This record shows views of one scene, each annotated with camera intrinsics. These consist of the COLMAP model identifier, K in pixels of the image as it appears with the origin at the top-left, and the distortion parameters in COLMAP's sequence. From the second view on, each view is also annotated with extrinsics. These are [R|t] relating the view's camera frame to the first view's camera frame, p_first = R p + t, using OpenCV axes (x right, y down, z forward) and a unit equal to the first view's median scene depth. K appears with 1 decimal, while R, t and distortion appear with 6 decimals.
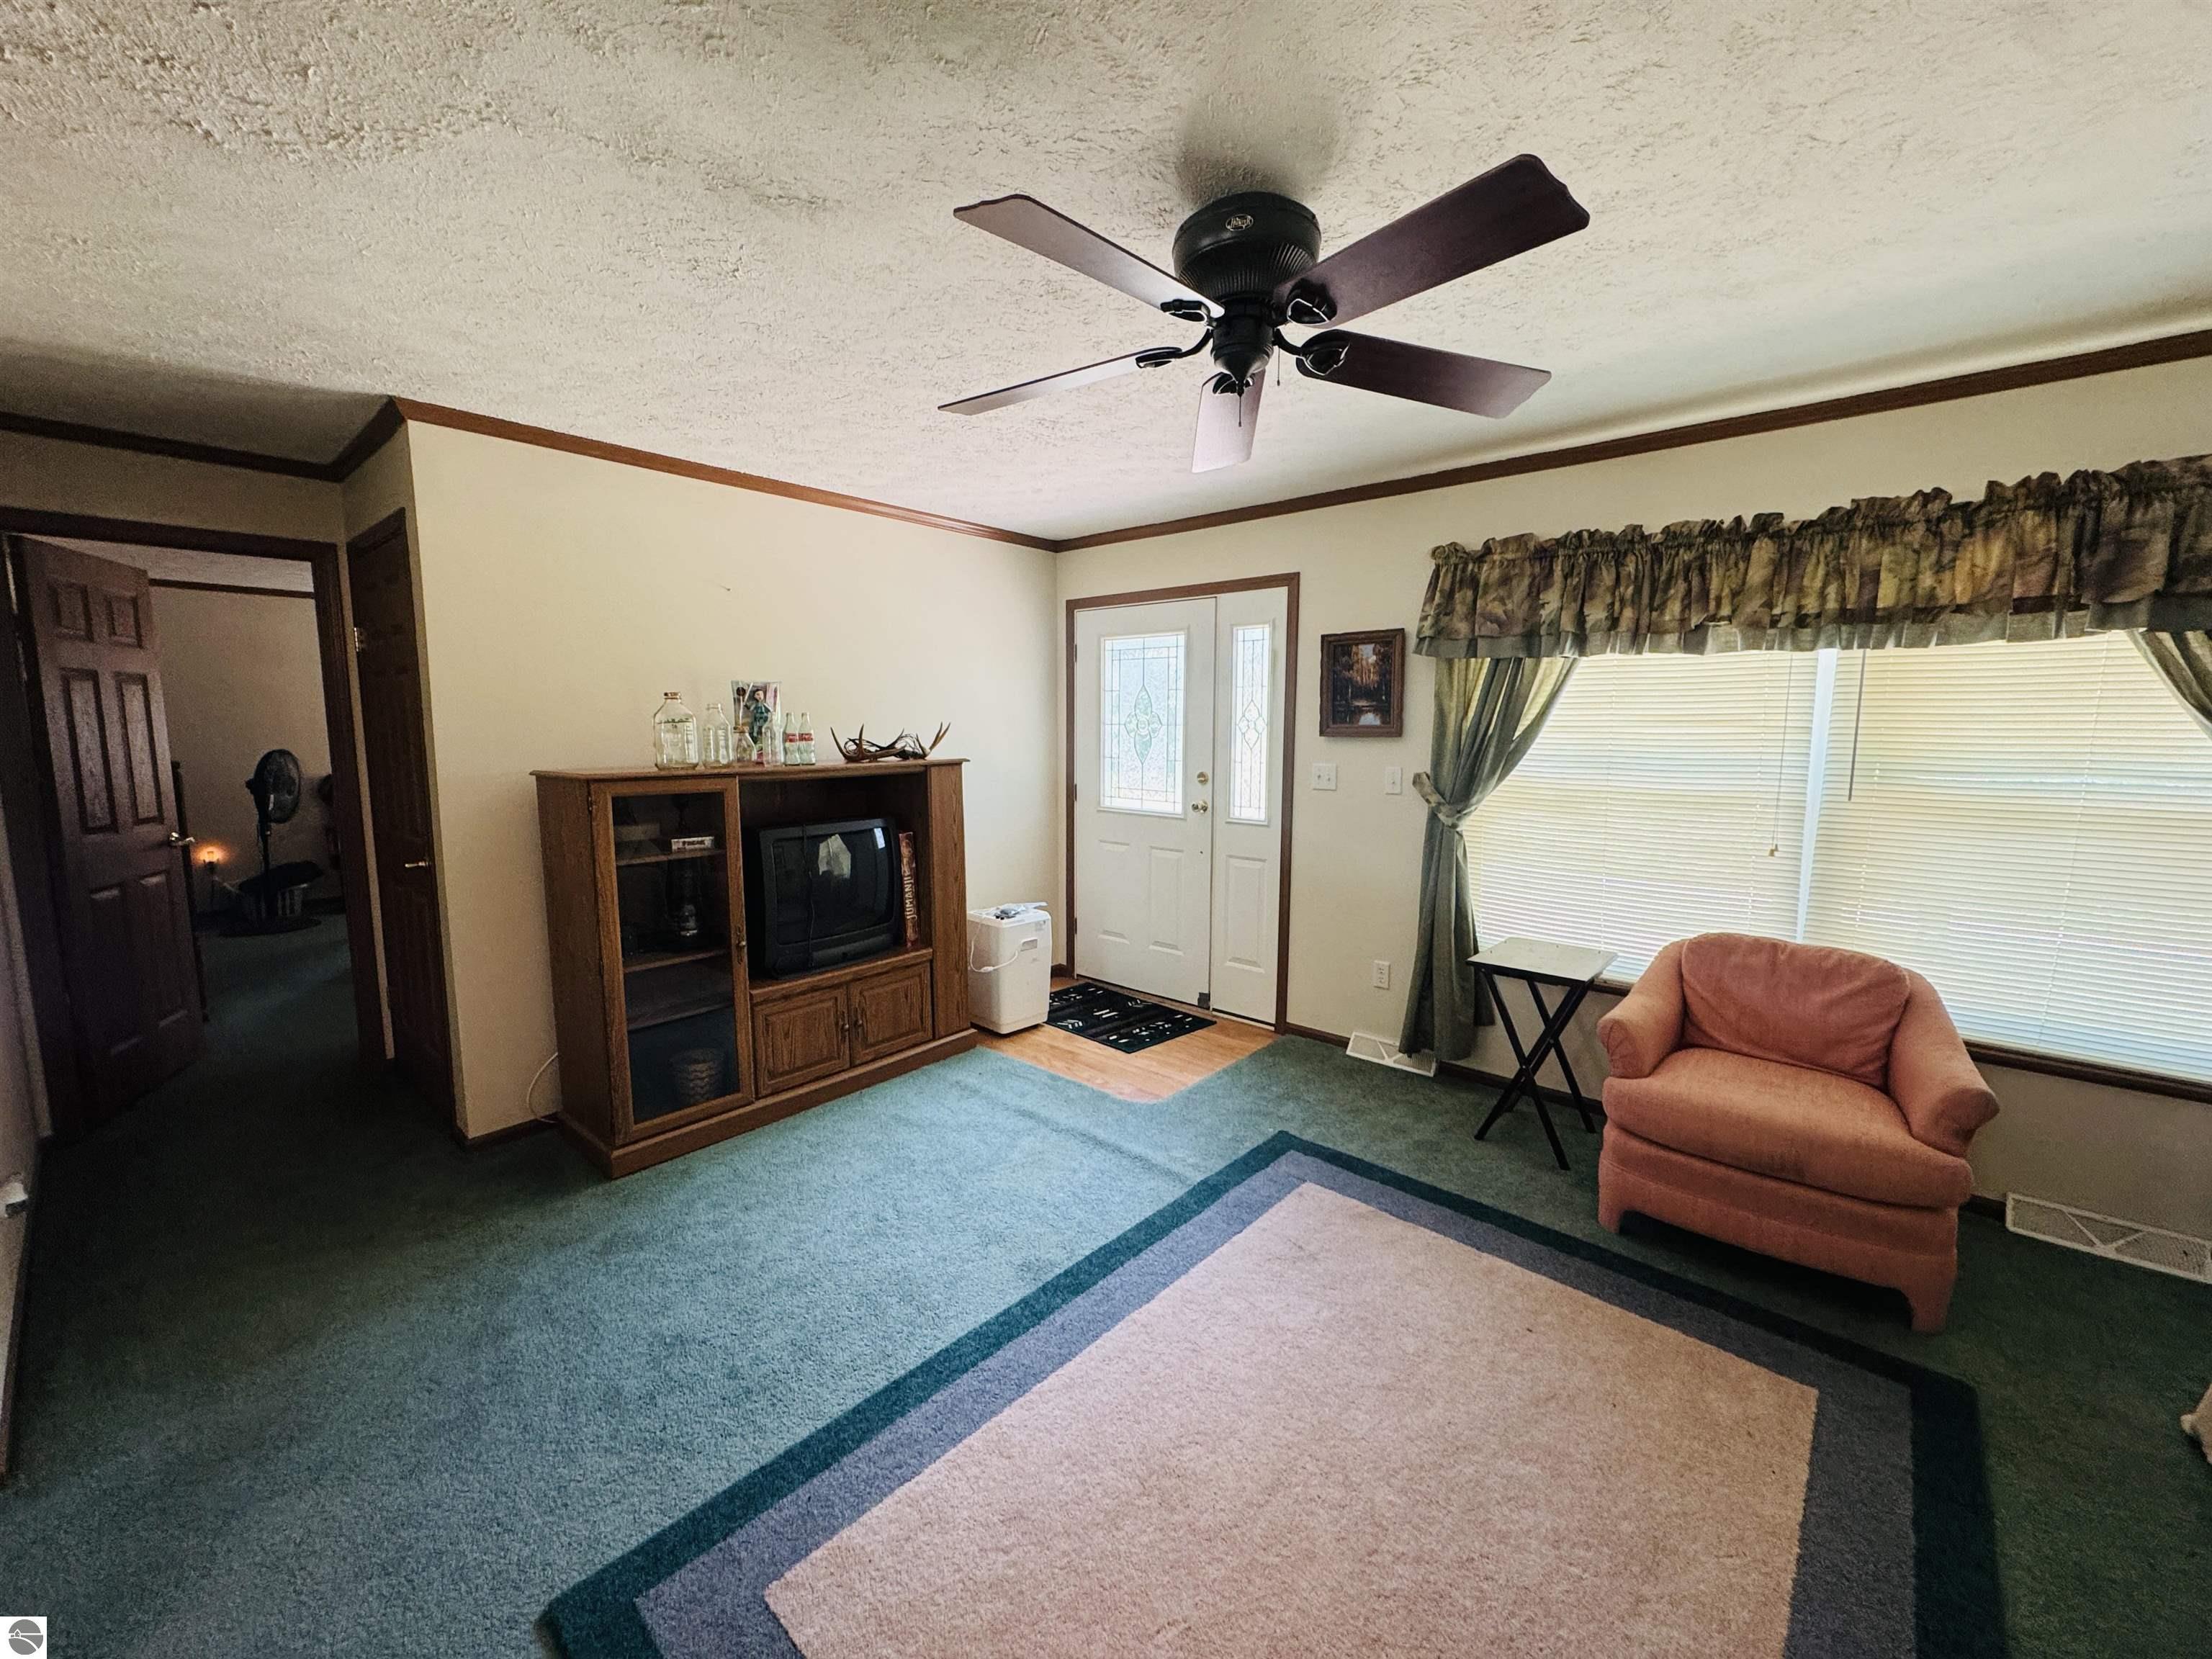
lens RADIAL K [[878.3, 0, 1104.6], [0, 878.3, 825.1], [0, 0, 1]] dist [-0.003210, 0.000506]
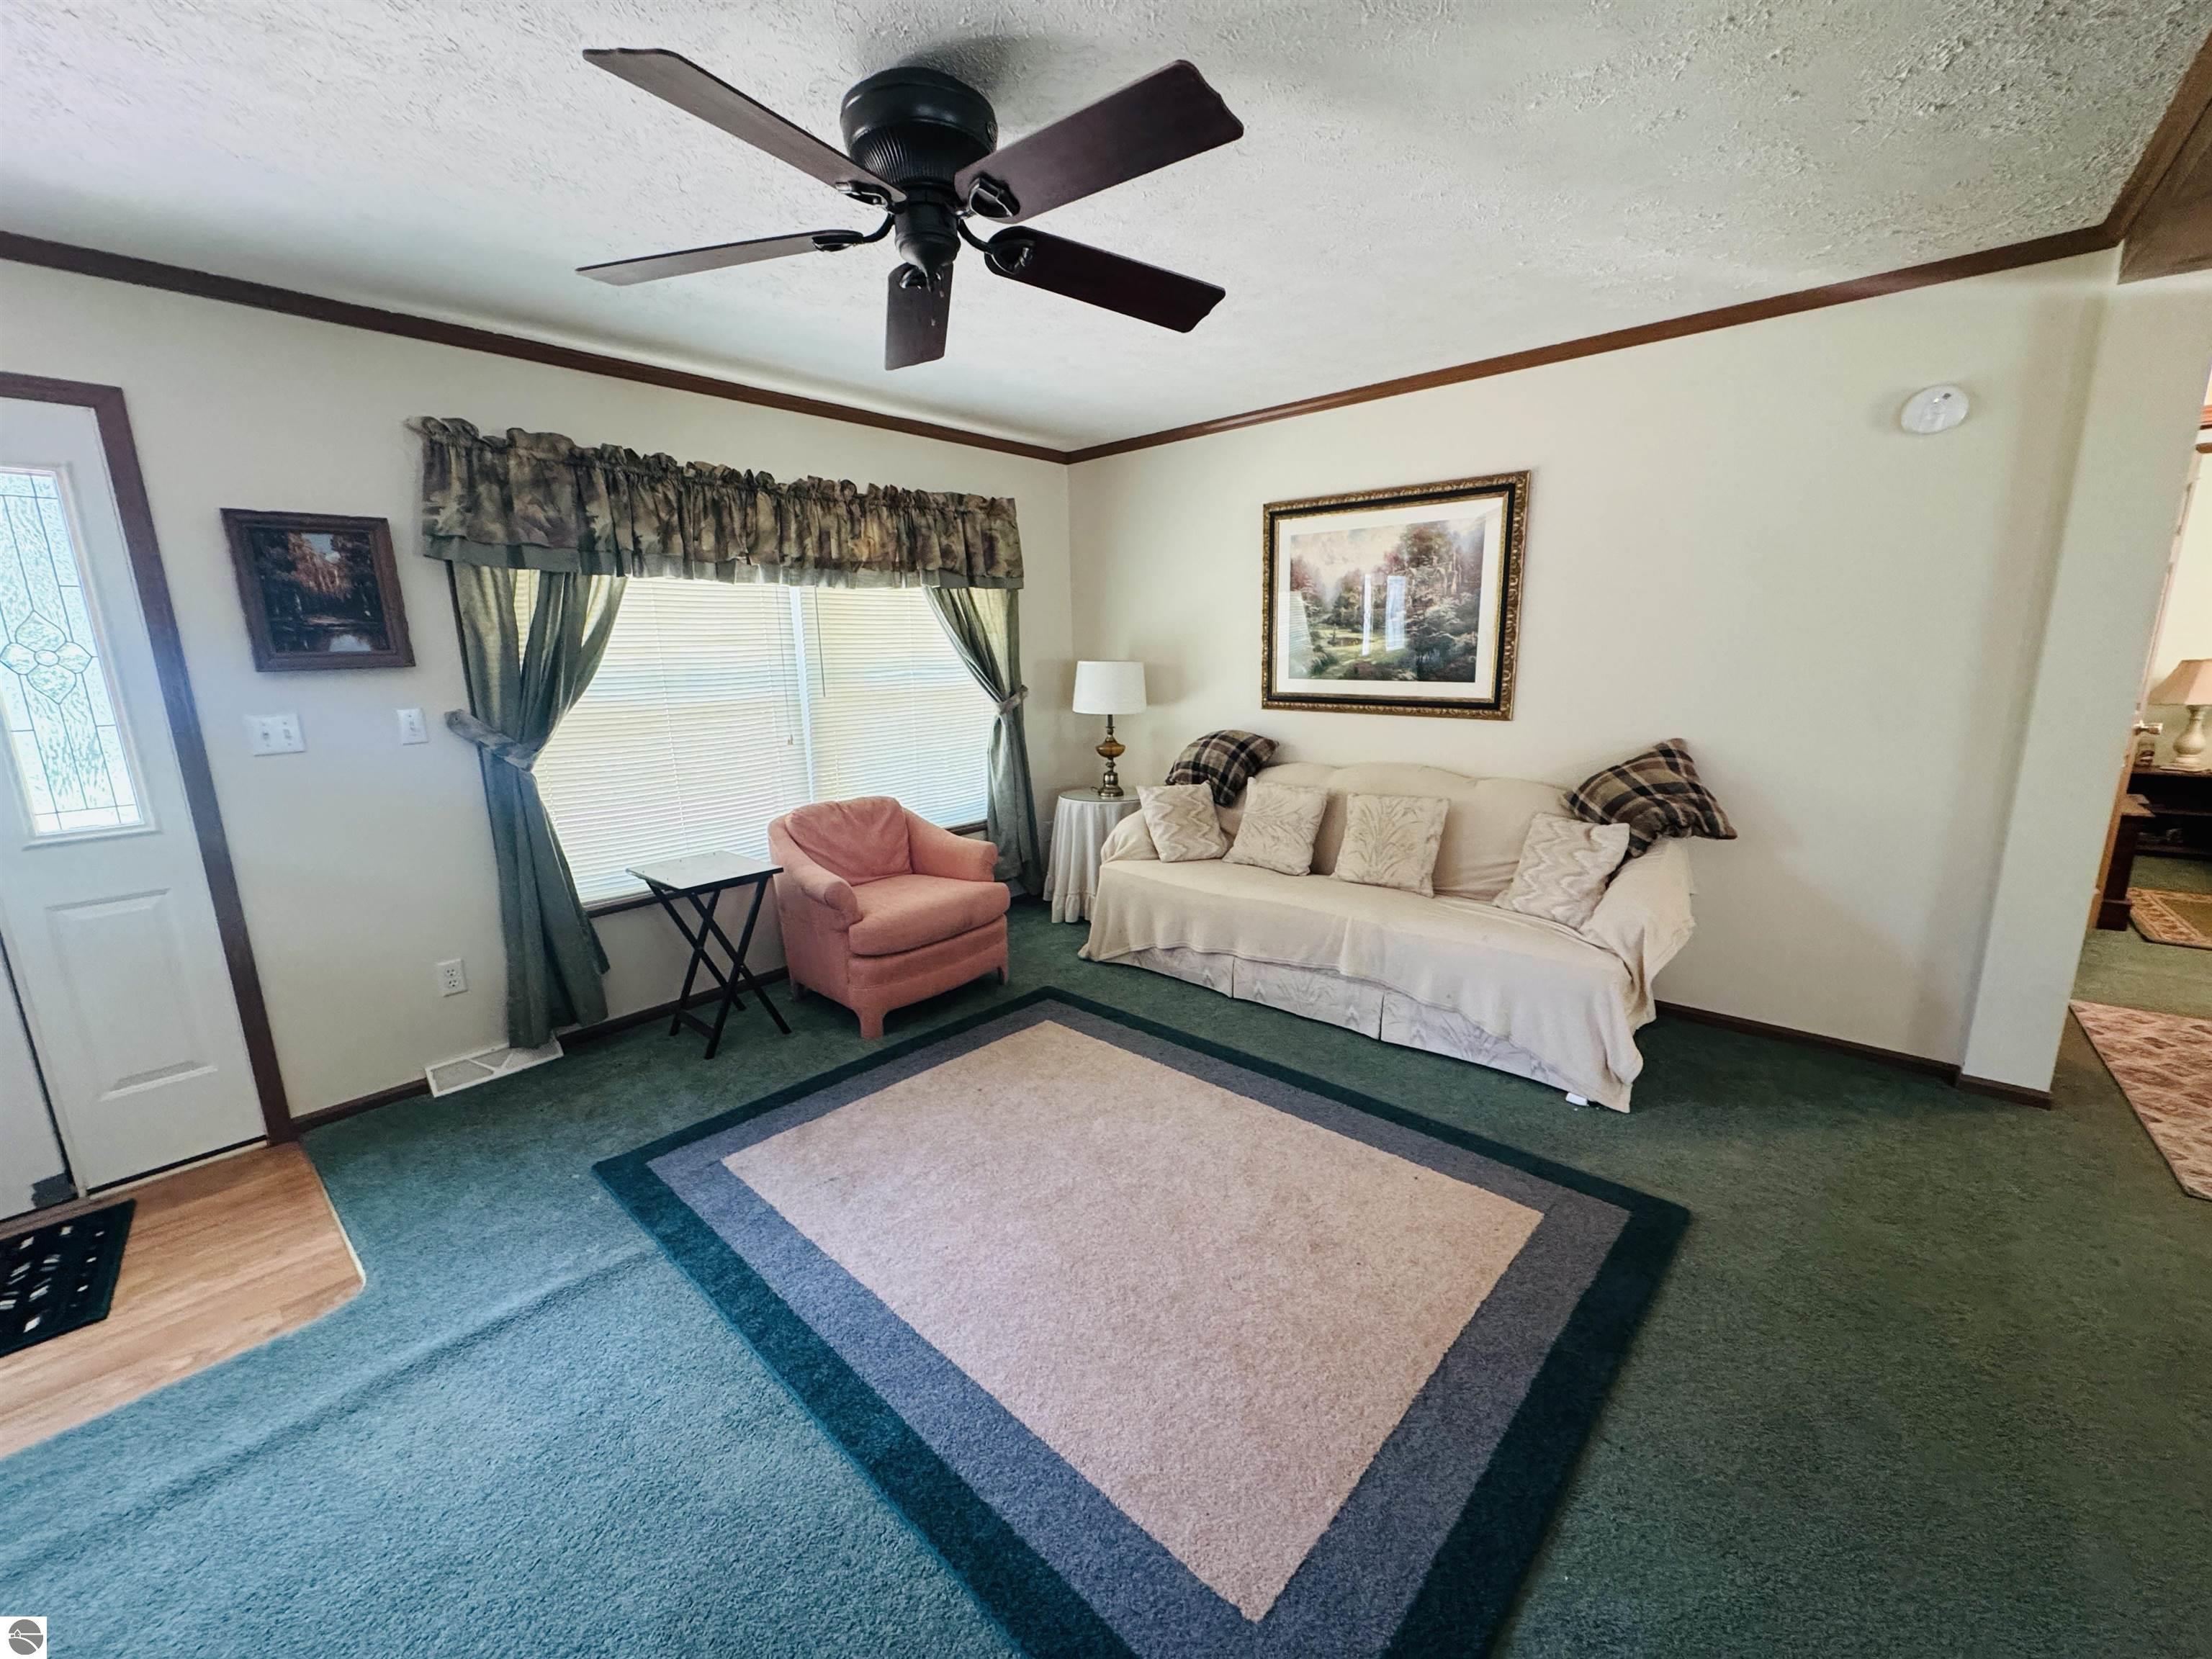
lens RADIAL K [[878.3, 0, 1106.0], [0, 878.3, 827.7], [0, 0, 1]] dist [-0.003210, 0.000506]
pose [[0.002201, -0.209920, 0.977716, -0.516167], [0.136925, 0.968573, 0.207649, -0.049363], [-0.990579, 0.133417, 0.030875, 0.483468]]
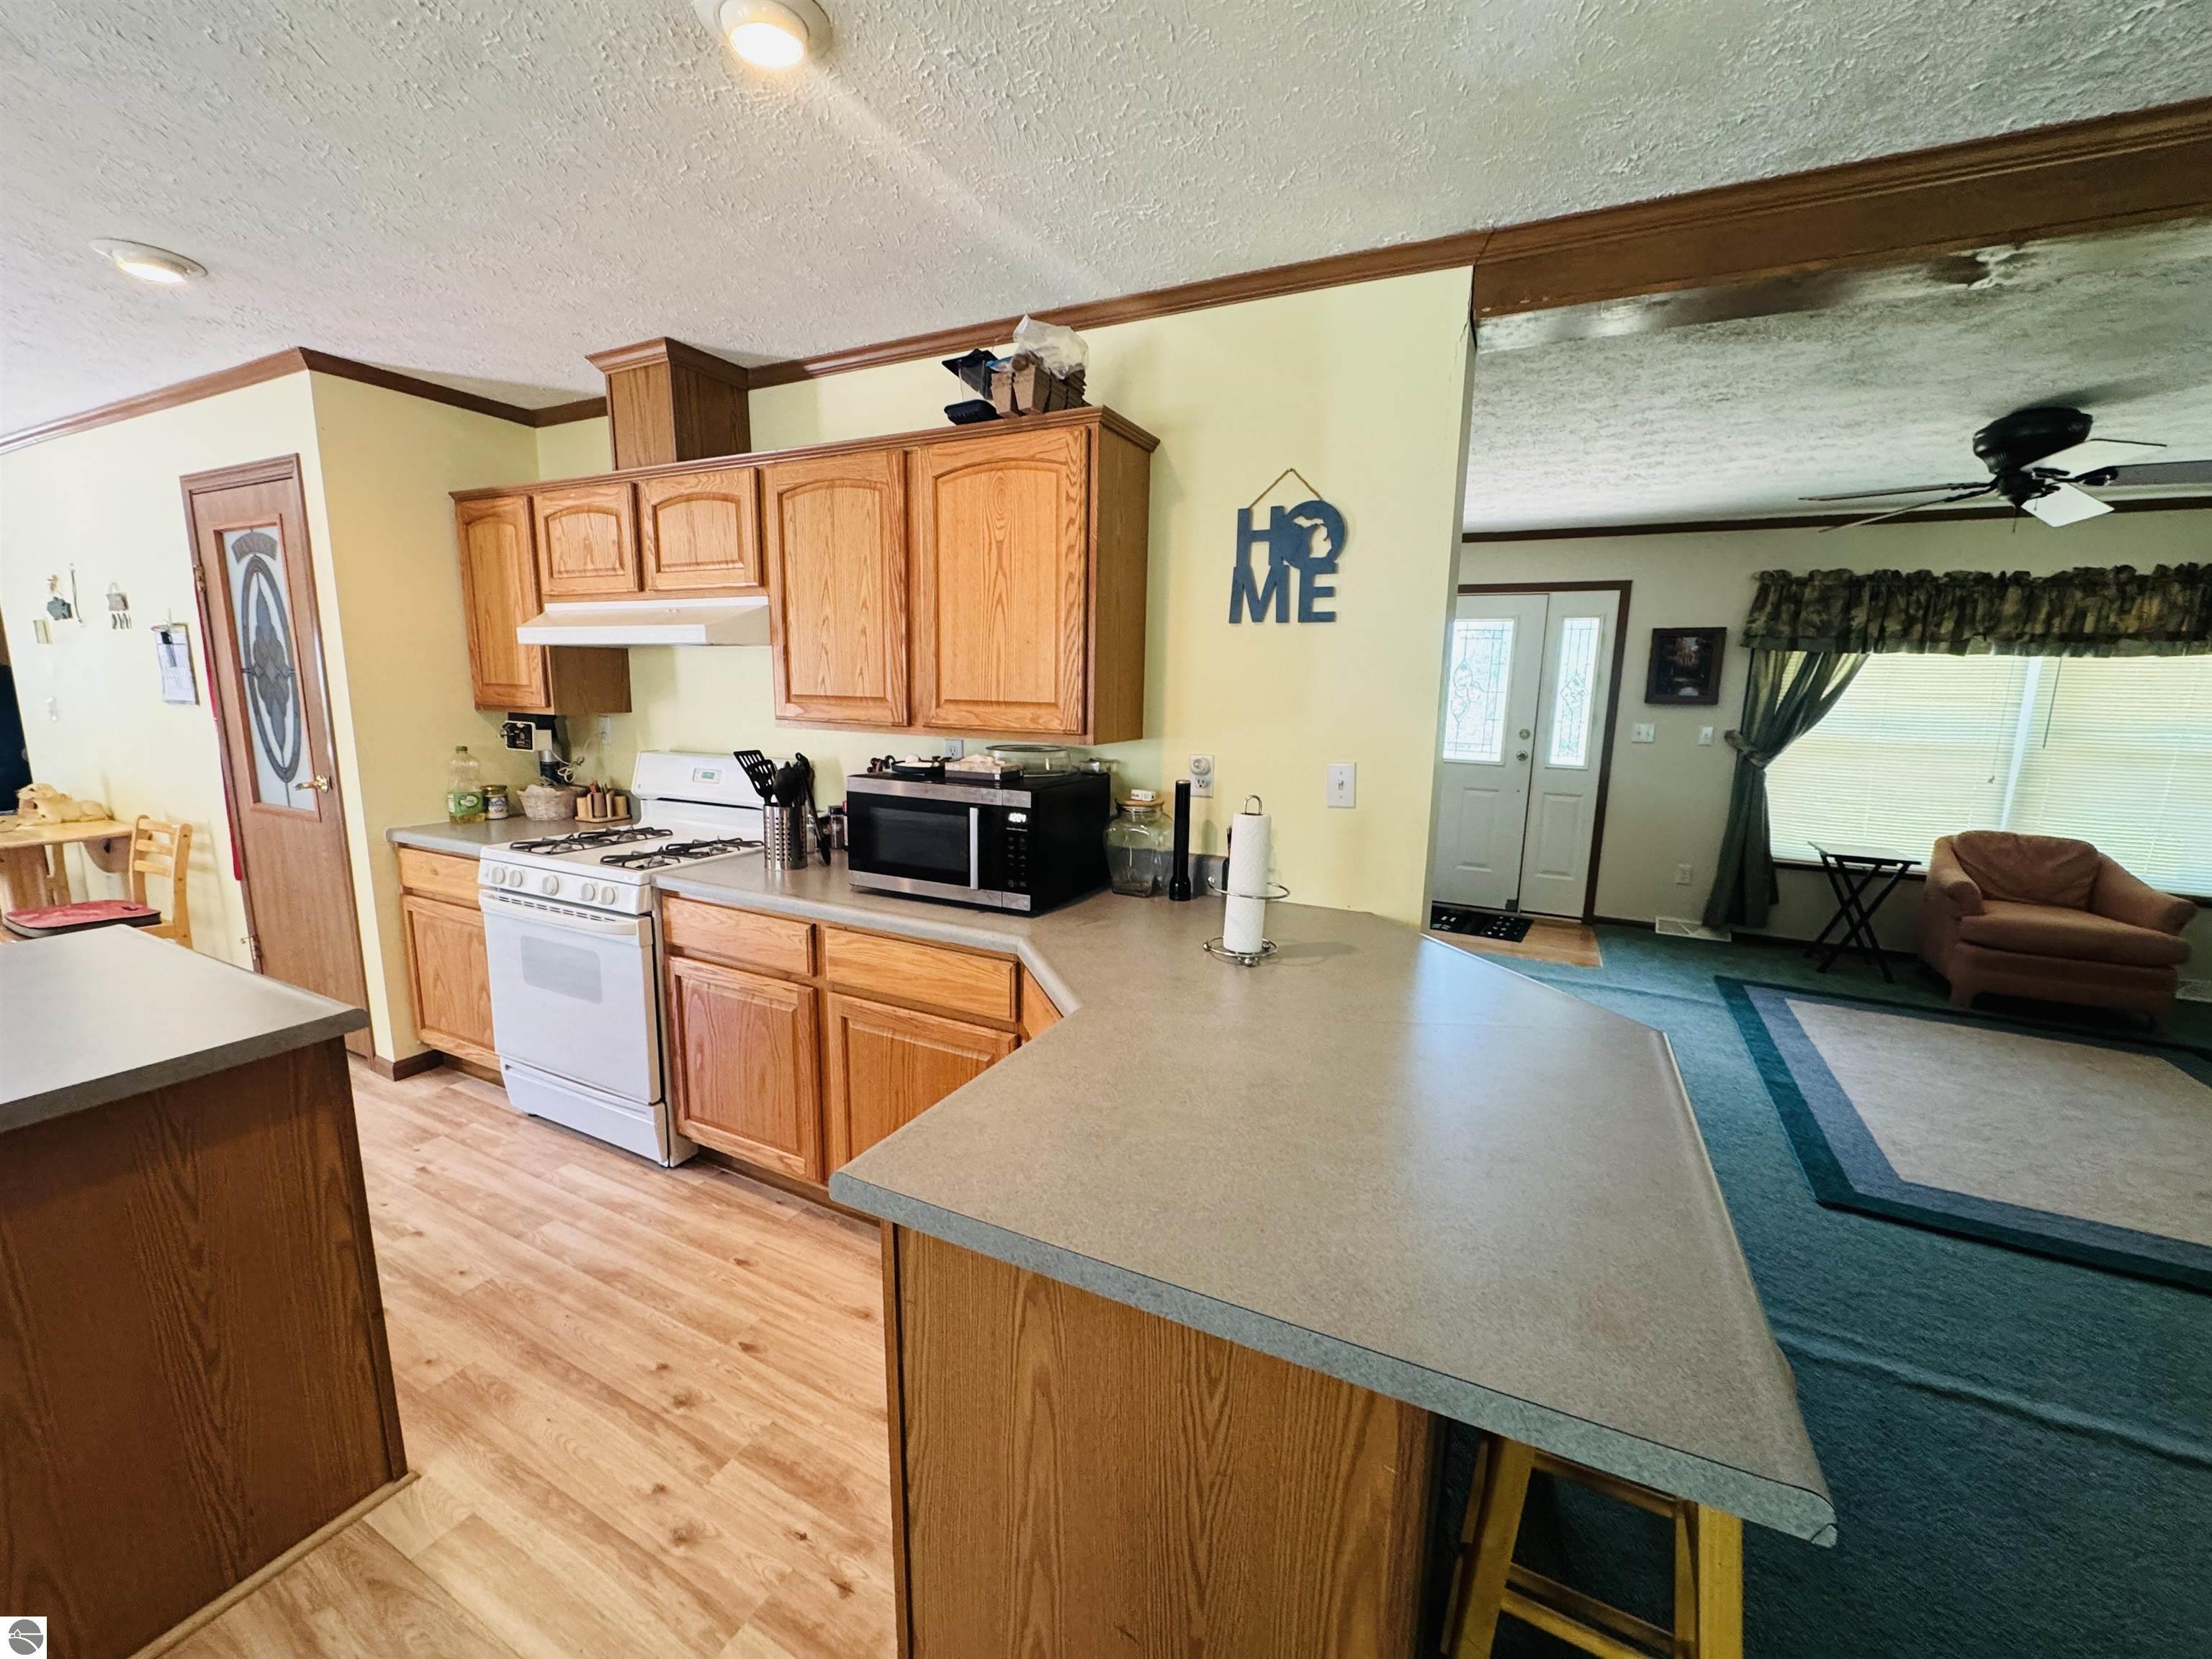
lens RADIAL K [[878.3, 0, 1105.2], [0, 878.3, 829.8], [0, 0, 1]] dist [-0.003210, 0.000506]
pose [[0.968142, -0.026292, 0.249016, -1.161389], [0.012601, 0.998328, 0.056416, 0.009714], [-0.250083, -0.051481, 0.966855, -0.151368]]
